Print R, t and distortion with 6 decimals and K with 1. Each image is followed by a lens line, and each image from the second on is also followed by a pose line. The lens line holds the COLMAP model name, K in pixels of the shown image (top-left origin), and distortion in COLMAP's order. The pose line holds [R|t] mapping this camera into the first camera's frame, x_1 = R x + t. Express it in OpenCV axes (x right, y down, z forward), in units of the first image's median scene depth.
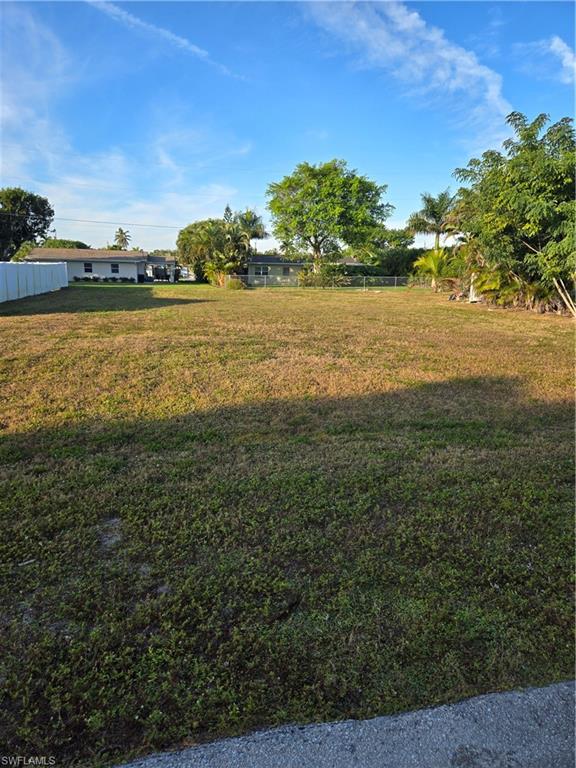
lens RADIAL K [[502.0, 0, 277.1], [0, 502.0, 381.3], [0, 0, 1]] dist [0.041460, -0.047483]
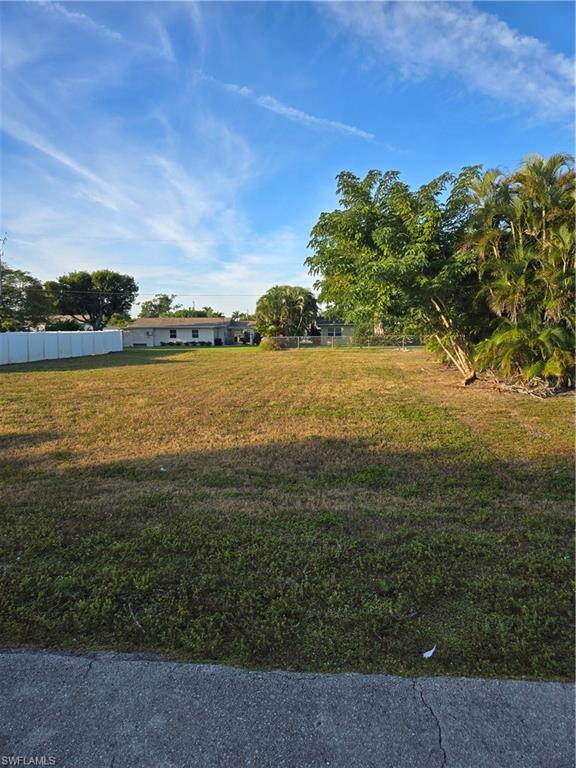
lens RADIAL K [[502.0, 0, 291.2], [0, 502.0, 368.9], [0, 0, 1]] dist [0.041460, -0.047483]
pose [[0.953060, -0.003730, -0.302758, 0.205577], [-0.039952, 0.989632, -0.137957, -0.002106], [0.300133, 0.143577, 0.943030, 0.026271]]
